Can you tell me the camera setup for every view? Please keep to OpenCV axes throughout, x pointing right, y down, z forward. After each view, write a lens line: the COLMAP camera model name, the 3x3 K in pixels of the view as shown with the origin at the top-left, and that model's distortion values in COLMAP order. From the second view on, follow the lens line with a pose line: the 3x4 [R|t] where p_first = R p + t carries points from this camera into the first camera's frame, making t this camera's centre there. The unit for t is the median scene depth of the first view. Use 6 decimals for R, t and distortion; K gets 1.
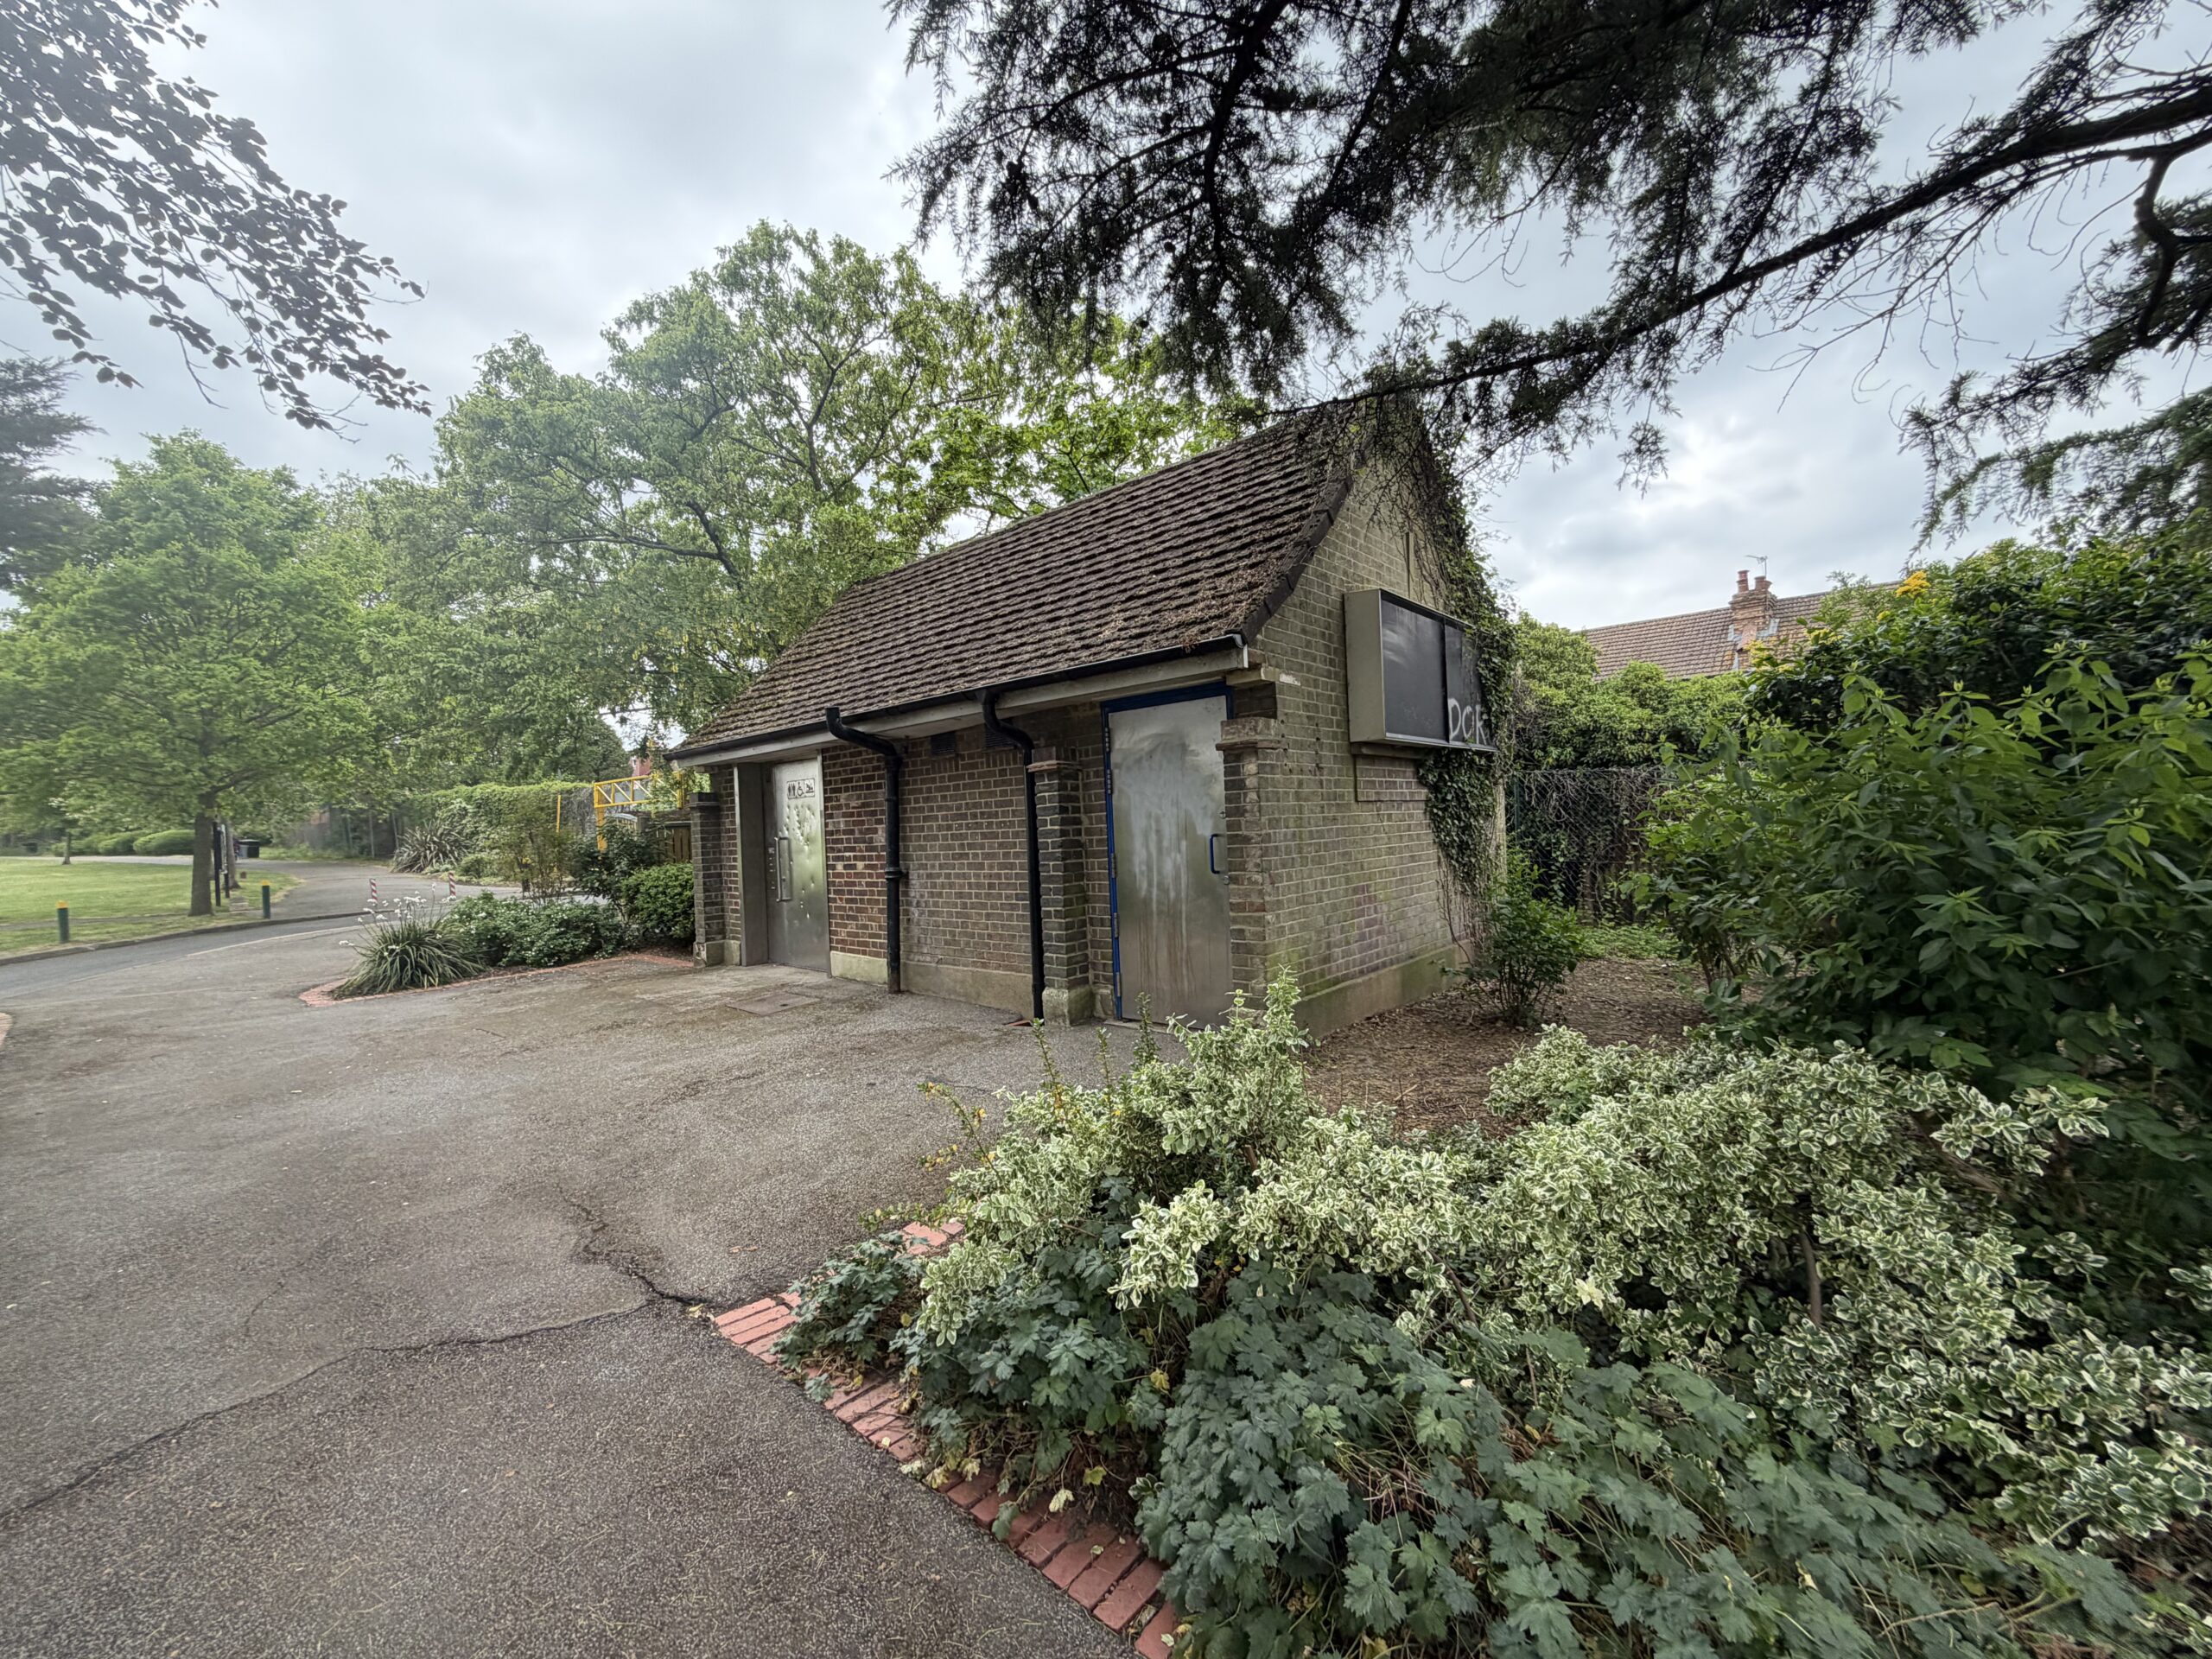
lens RADIAL K [[875.1, 0, 1106.3], [0, 875.1, 834.1], [0, 0, 1]] dist [0.000291, -0.000064]
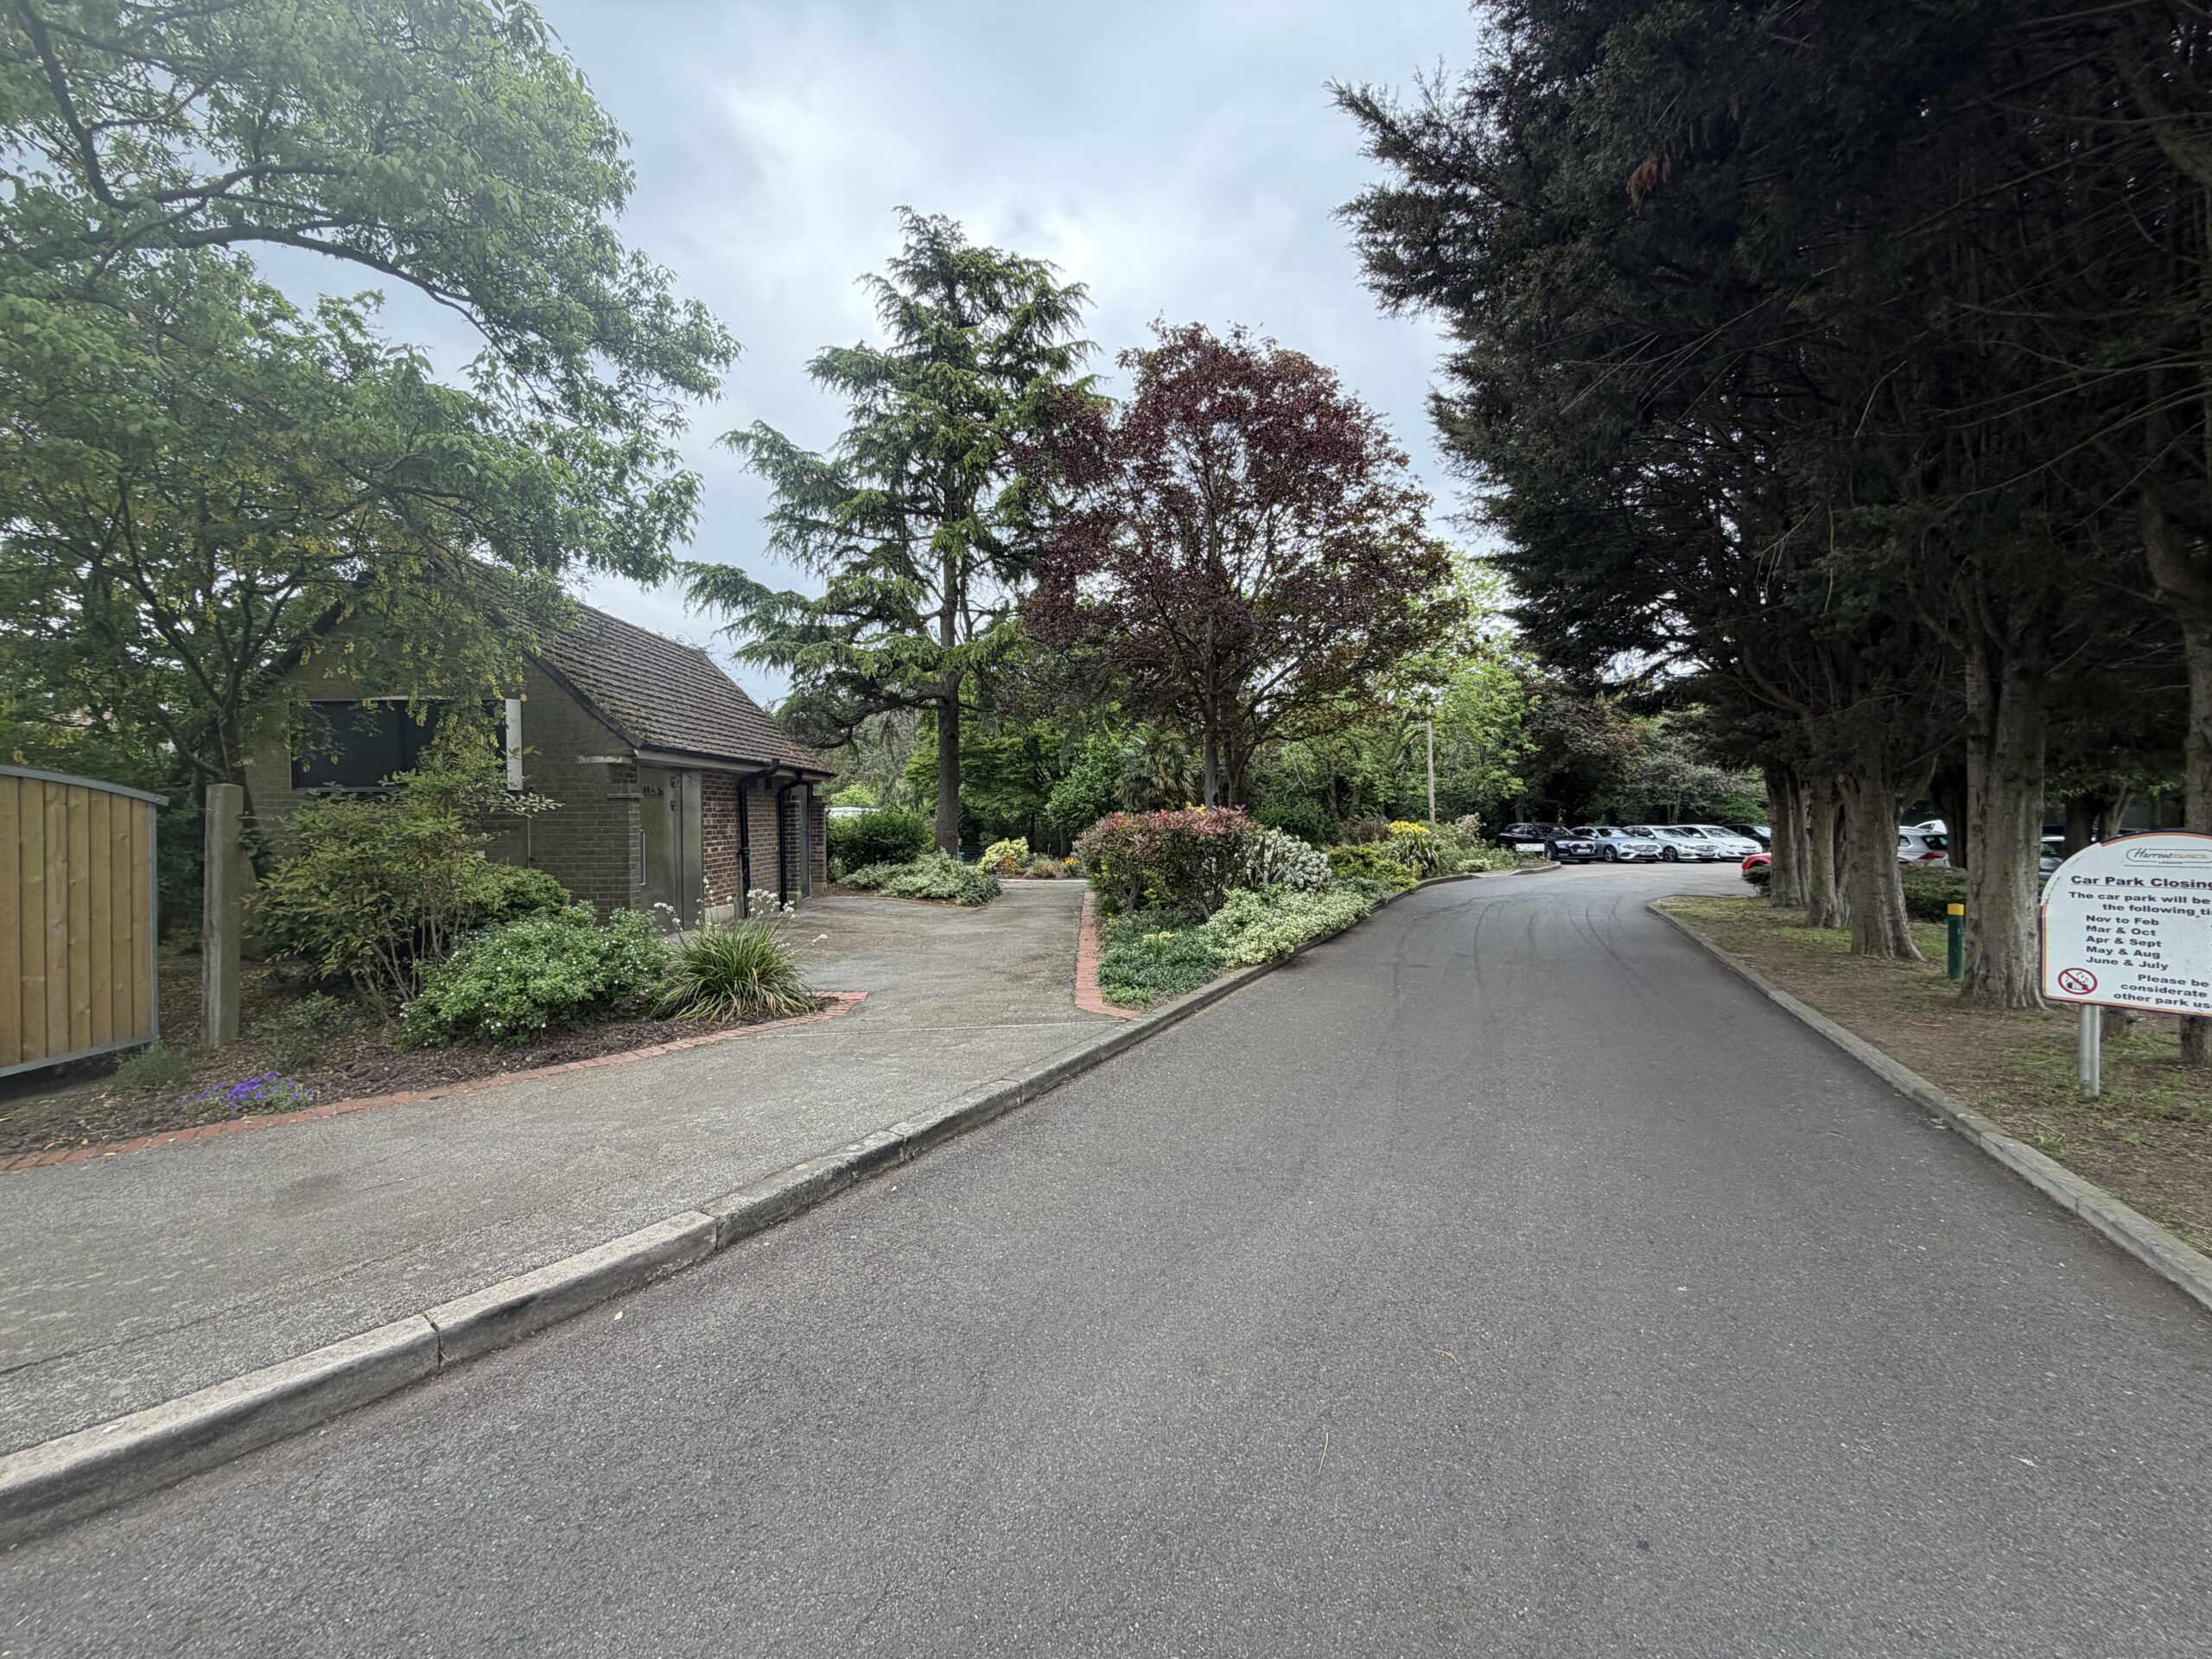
lens RADIAL K [[884.6, 0, 1085.1], [0, 884.6, 824.8], [0, 0, 1]] dist [0.000213, -0.000322]
pose [[-0.647331, 0.035540, 0.761380, -2.232277], [0.036377, 0.999215, -0.015714, 0.049306], [-0.761340, 0.017524, -0.648116, 1.778994]]
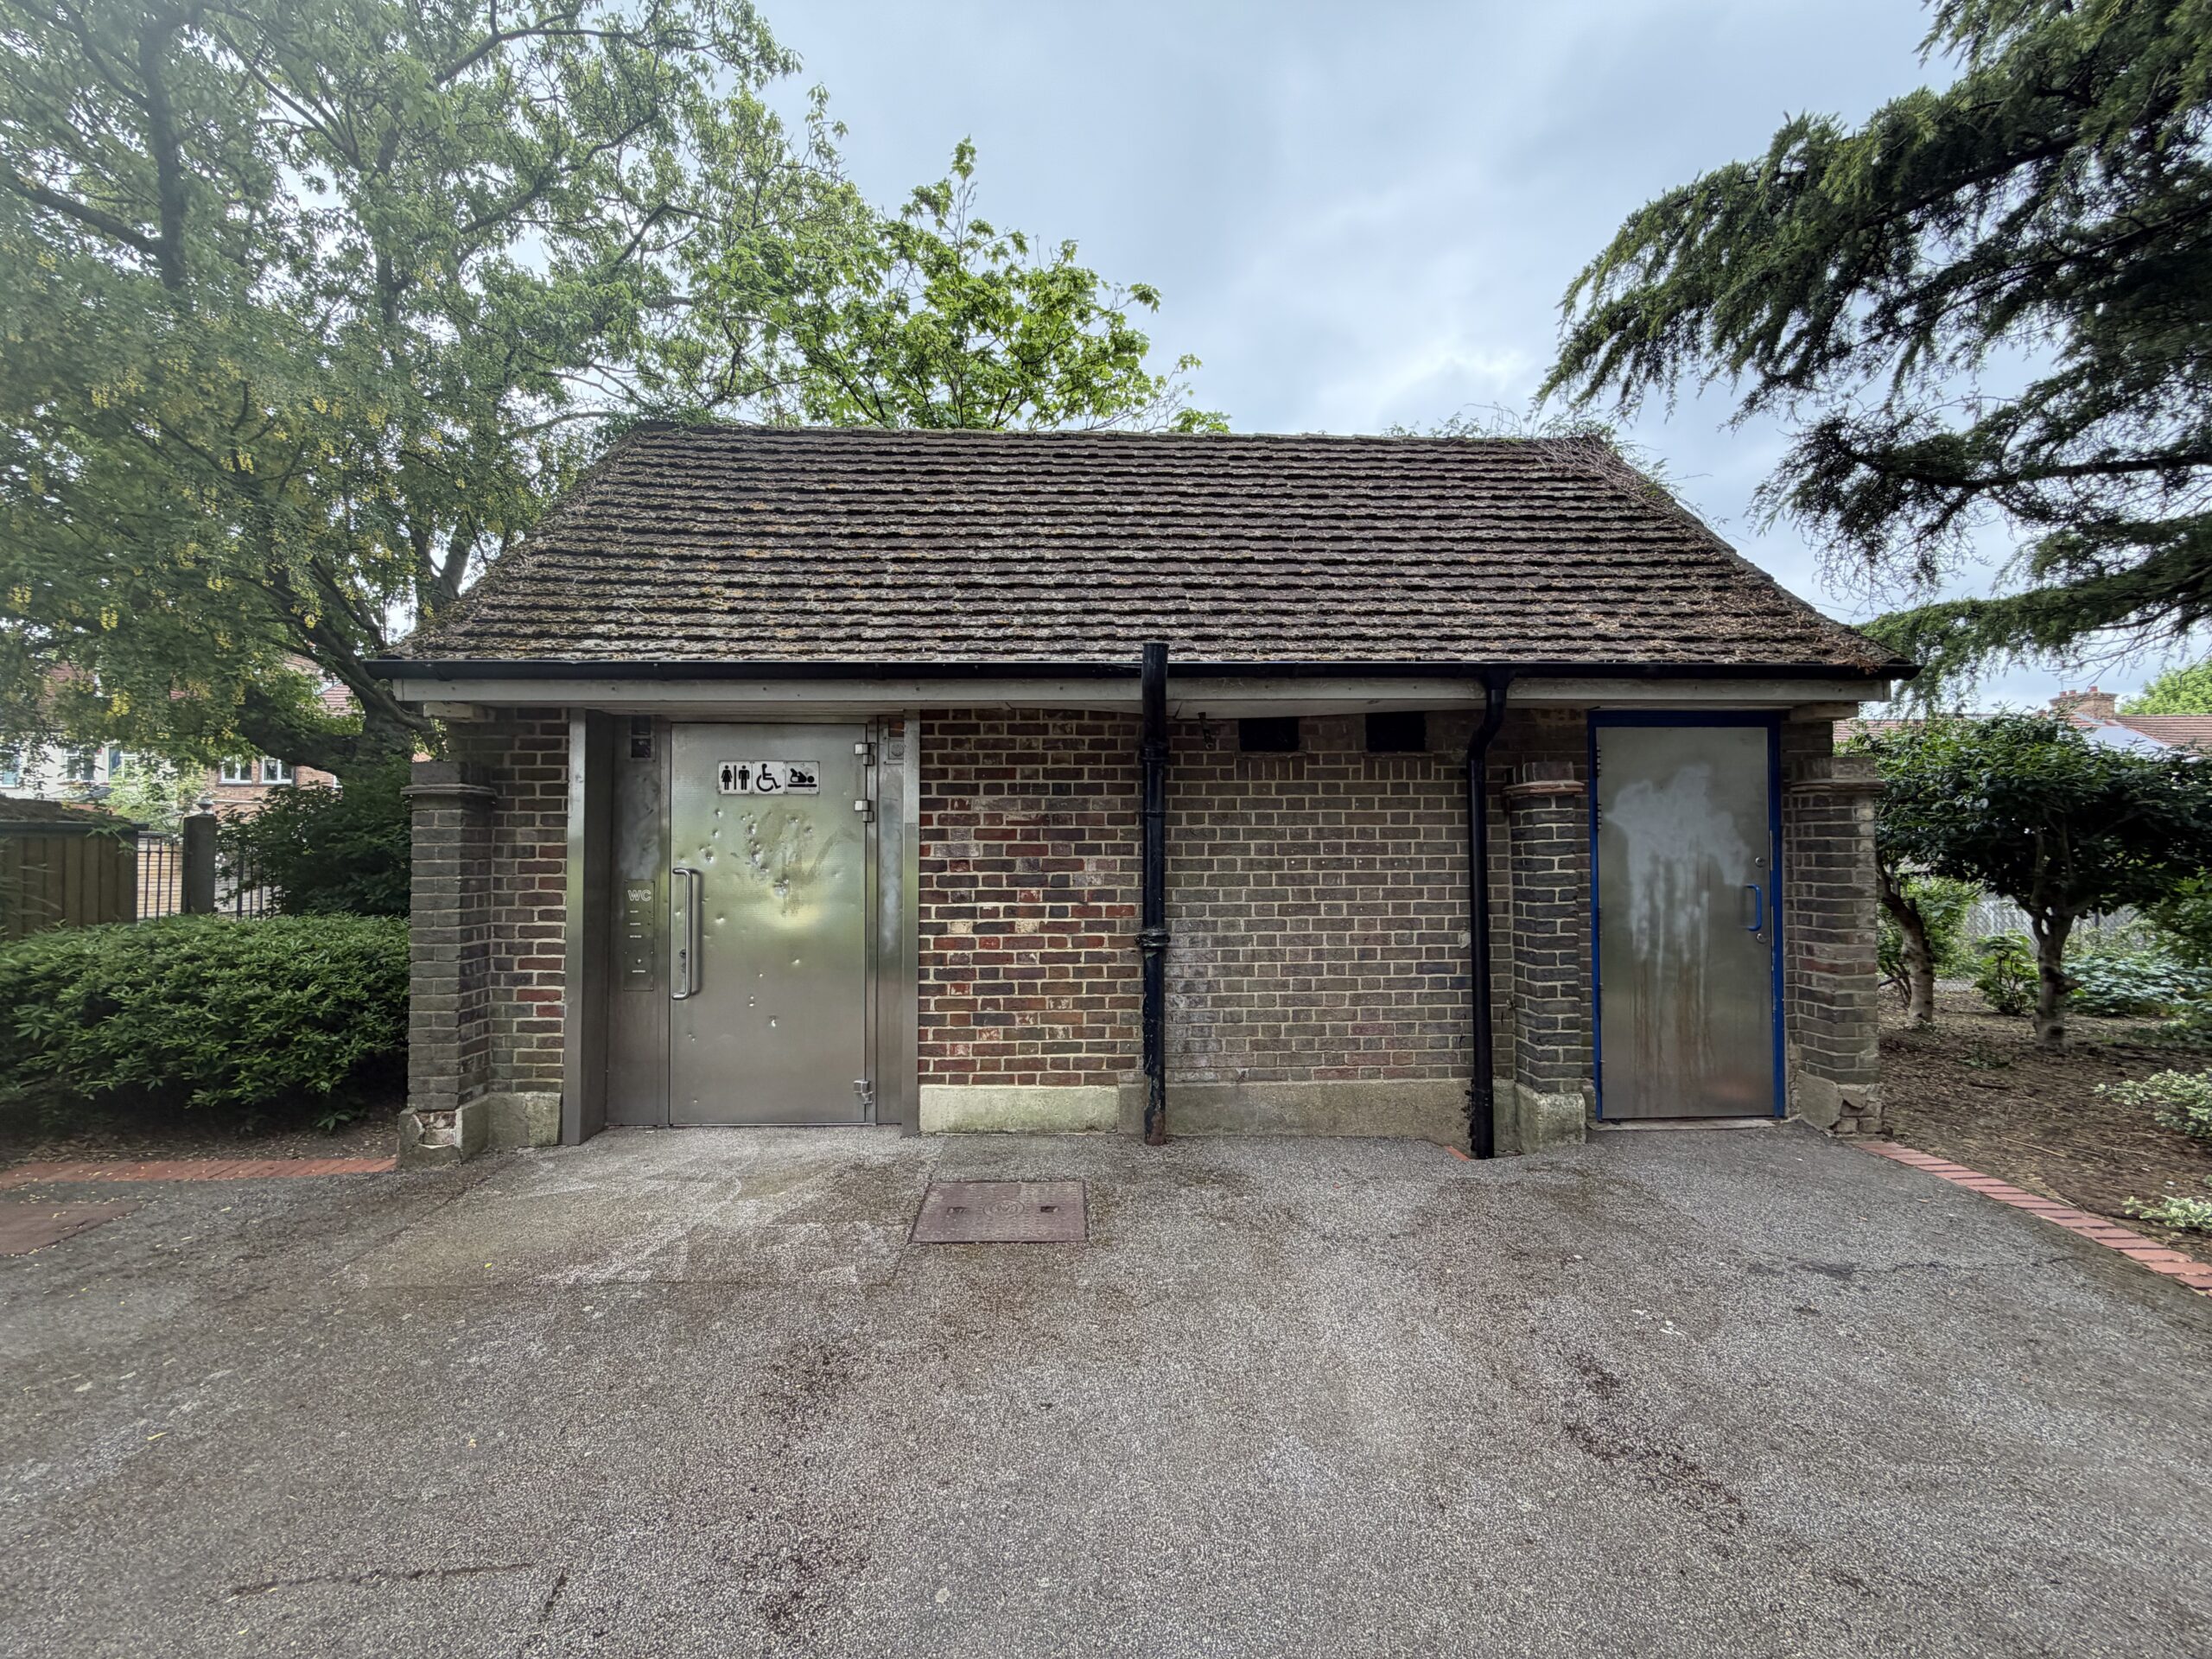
lens RADIAL K [[884.6, 0, 1085.1], [0, 884.6, 824.8], [0, 0, 1]] dist [0.000213, -0.000322]
pose [[0.726490, 0.055838, 0.684905, -0.756727], [-0.020667, 0.998018, -0.059443, 0.005040], [-0.686866, 0.029030, 0.726204, 0.646553]]
